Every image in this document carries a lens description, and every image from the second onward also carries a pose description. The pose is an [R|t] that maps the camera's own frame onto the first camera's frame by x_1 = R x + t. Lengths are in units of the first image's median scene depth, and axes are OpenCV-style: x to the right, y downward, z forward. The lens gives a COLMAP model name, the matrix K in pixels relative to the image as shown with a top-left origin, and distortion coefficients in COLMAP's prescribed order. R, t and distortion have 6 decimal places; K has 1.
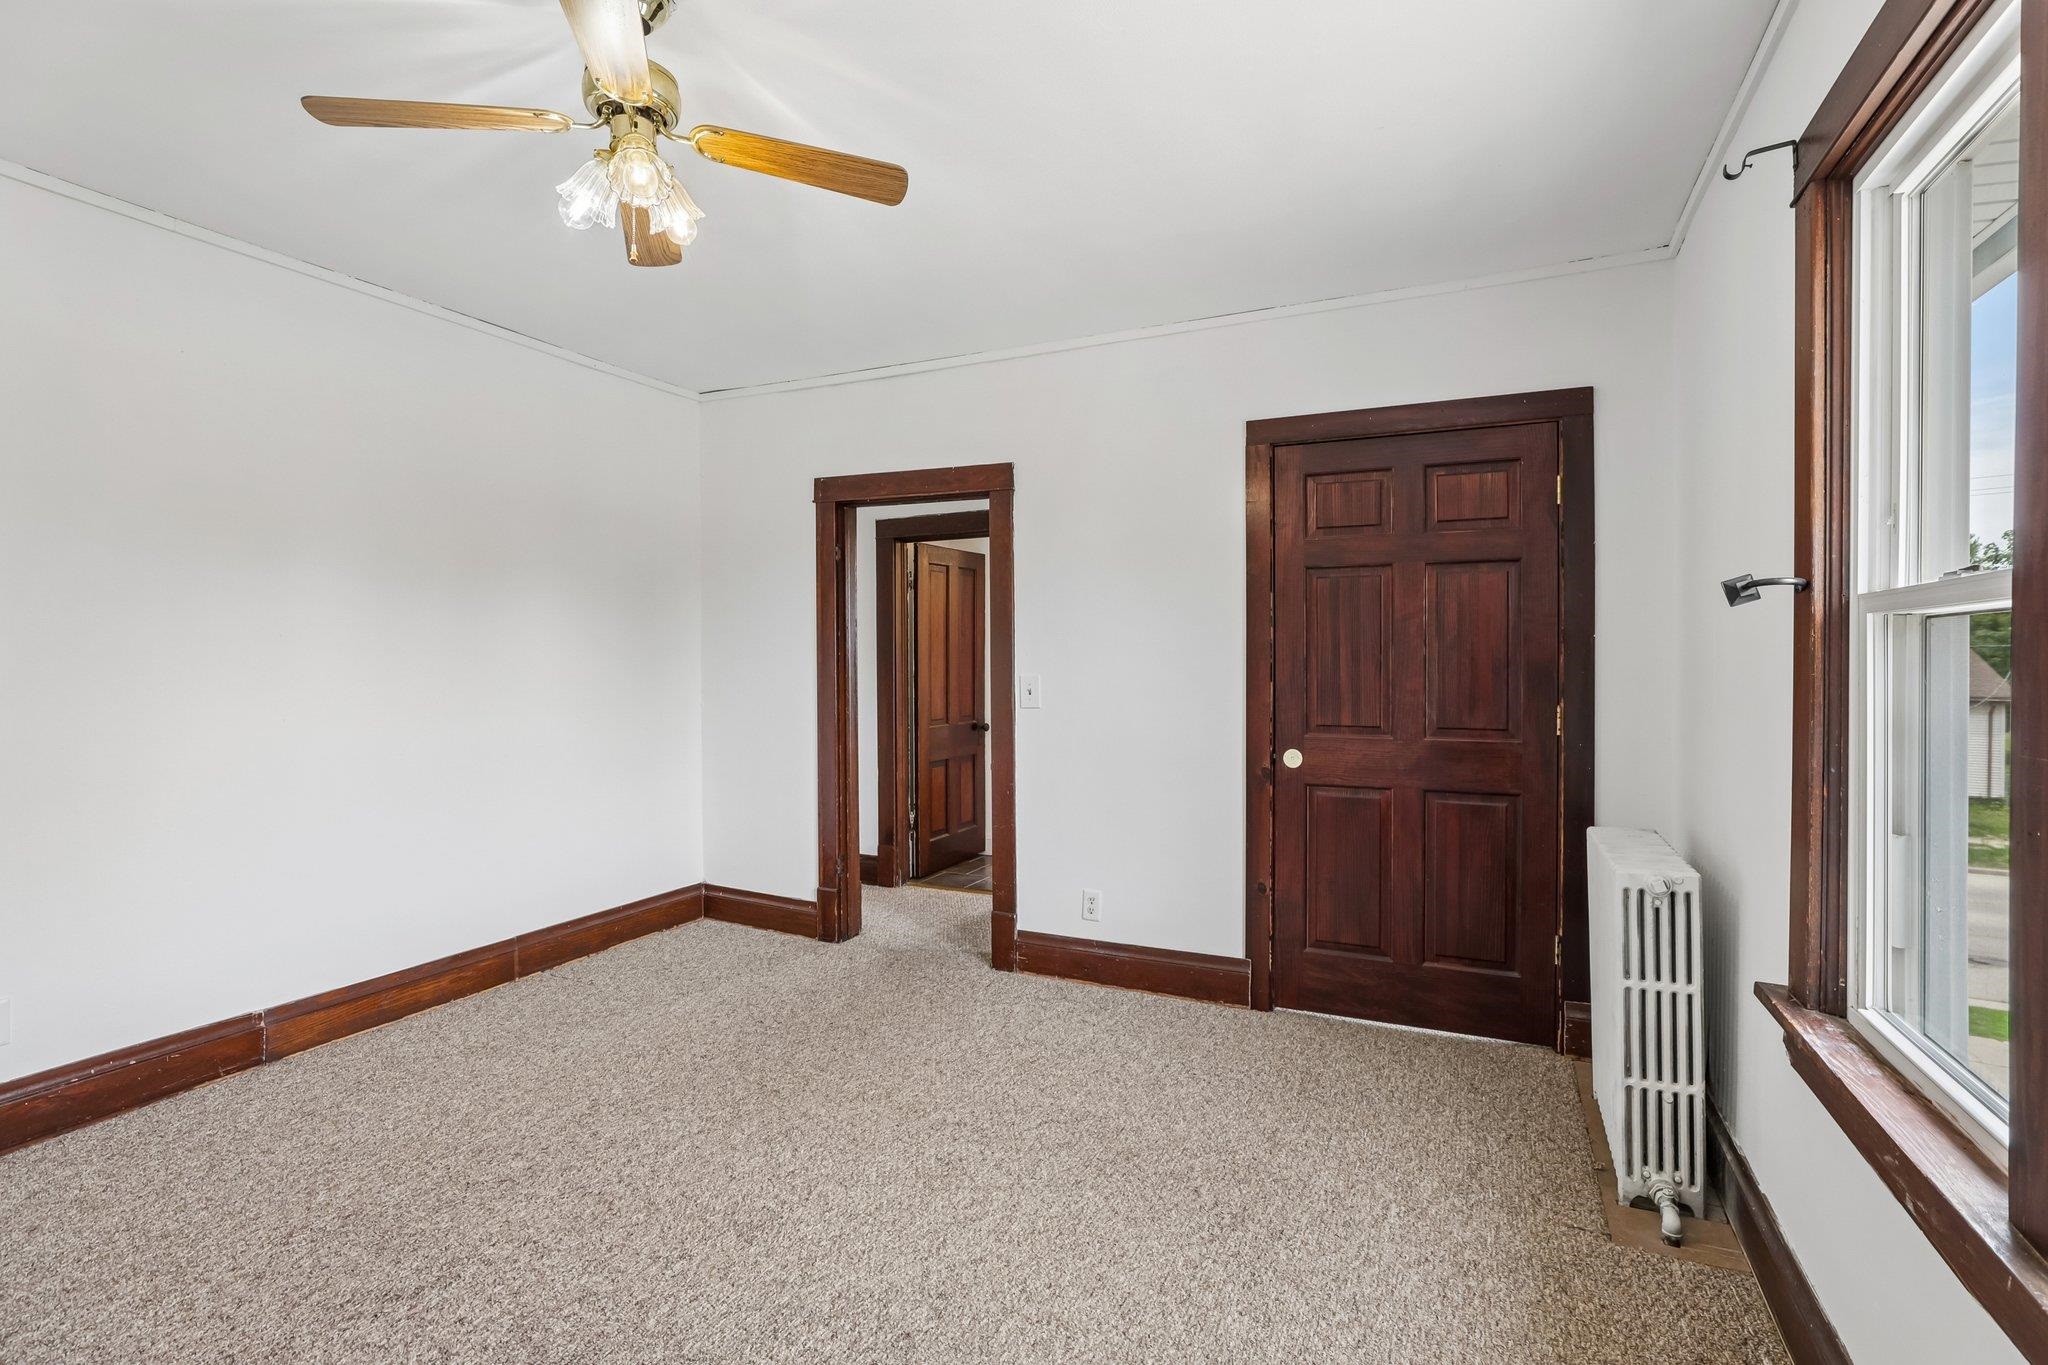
lens RADIAL K [[940.7, 0, 1044.1], [0, 940.7, 666.6], [0, 0, 1]] dist [-0.028633, 0.013632]
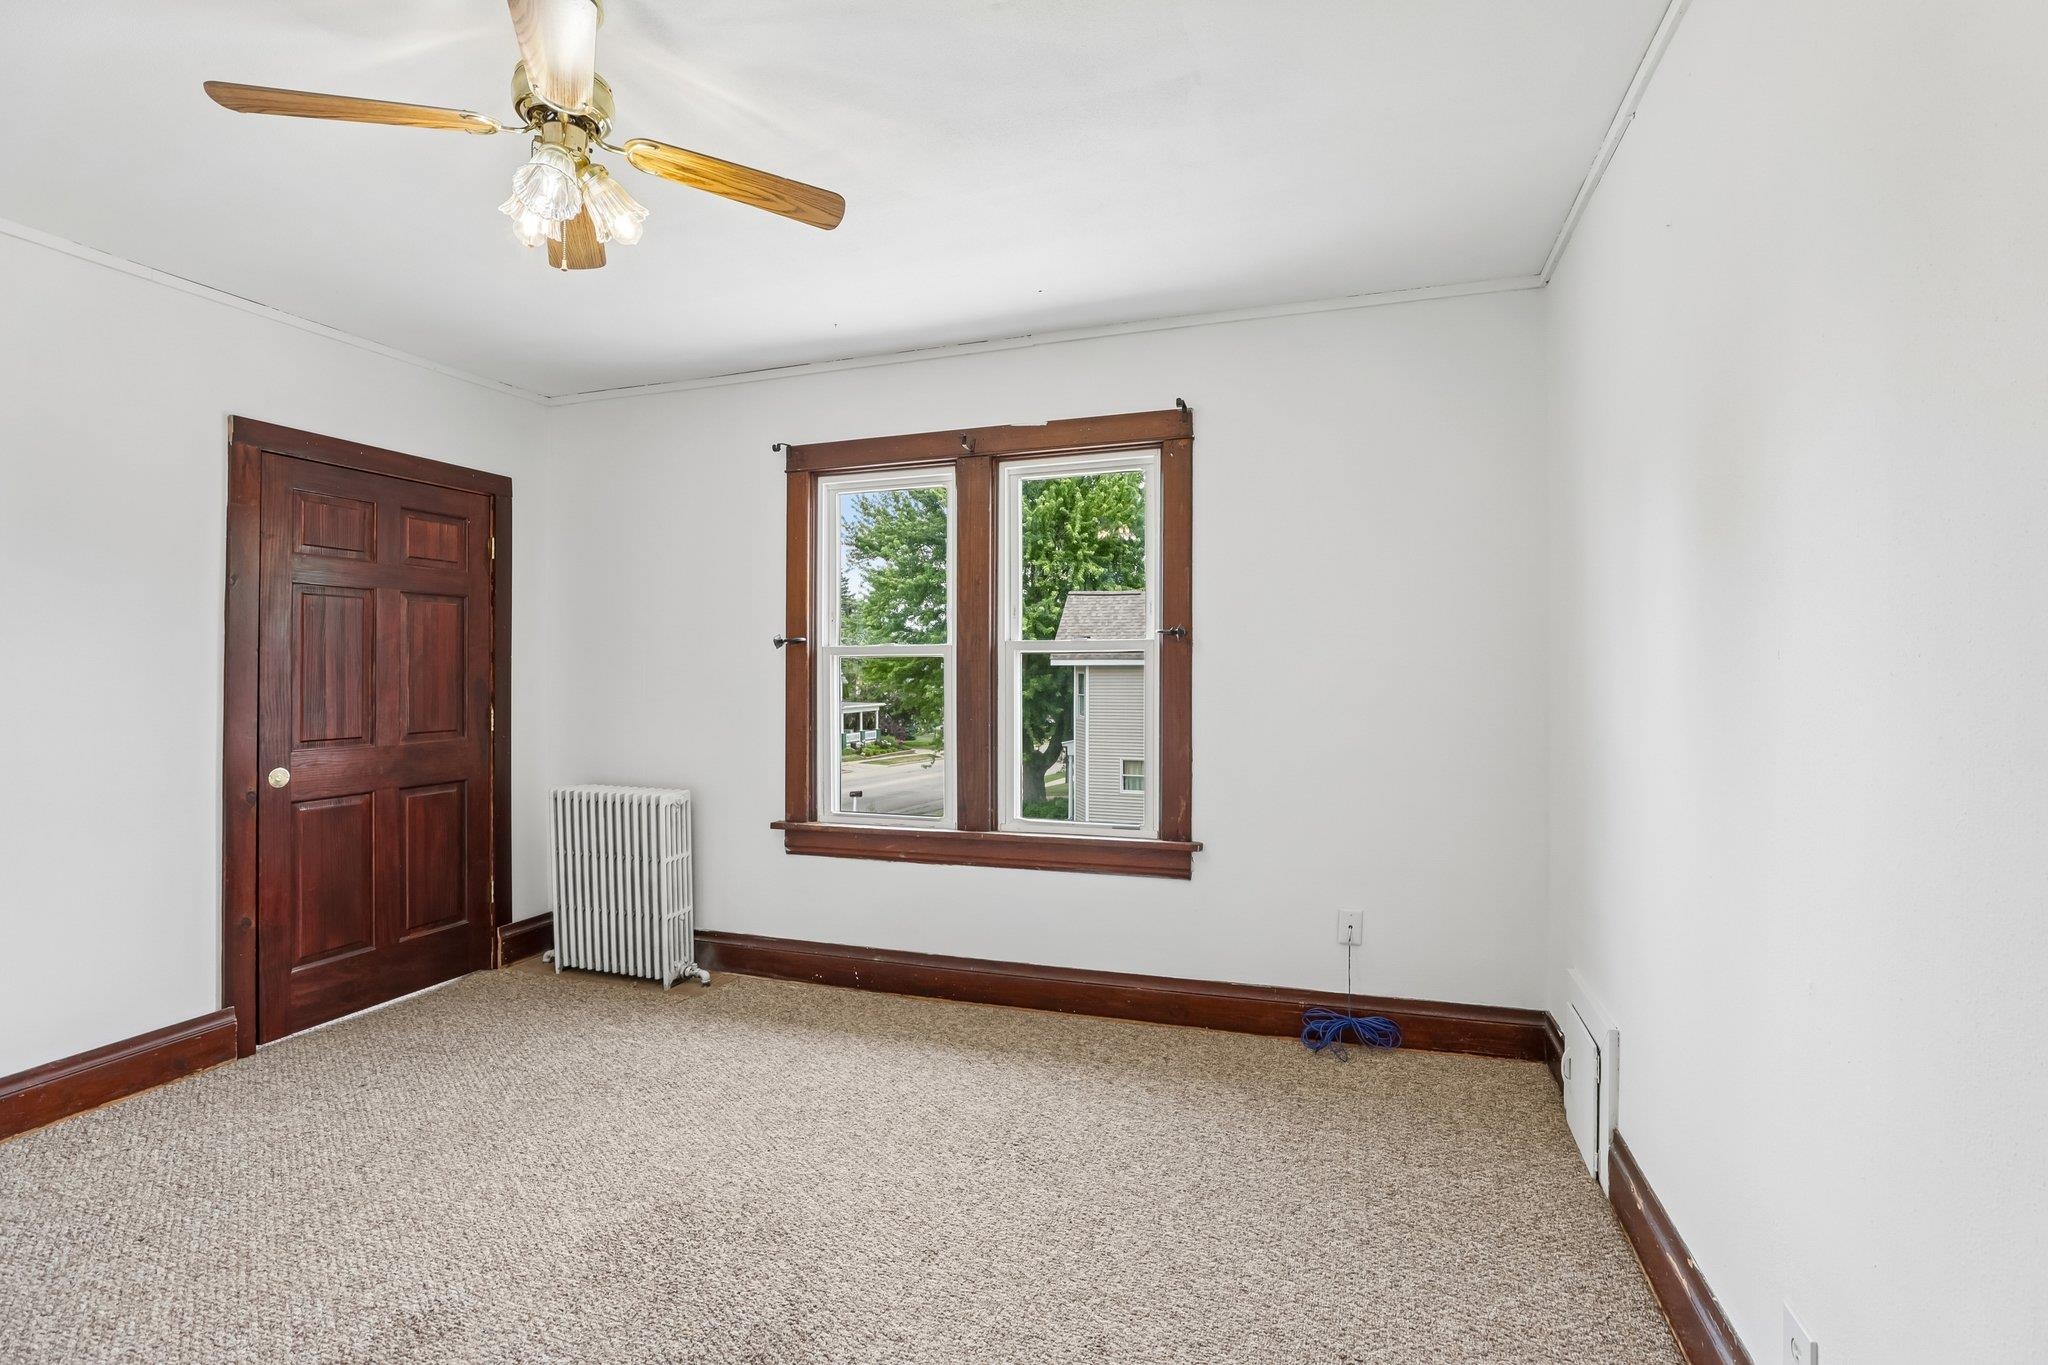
lens RADIAL K [[940.7, 0, 1044.1], [0, 940.7, 666.6], [0, 0, 1]] dist [-0.028633, 0.013632]
pose [[-0.113507, 0.003777, 0.993530, -0.827752], [0.011810, 0.999927, -0.002452, -0.005454], [-0.993467, 0.011455, -0.113543, 0.345001]]
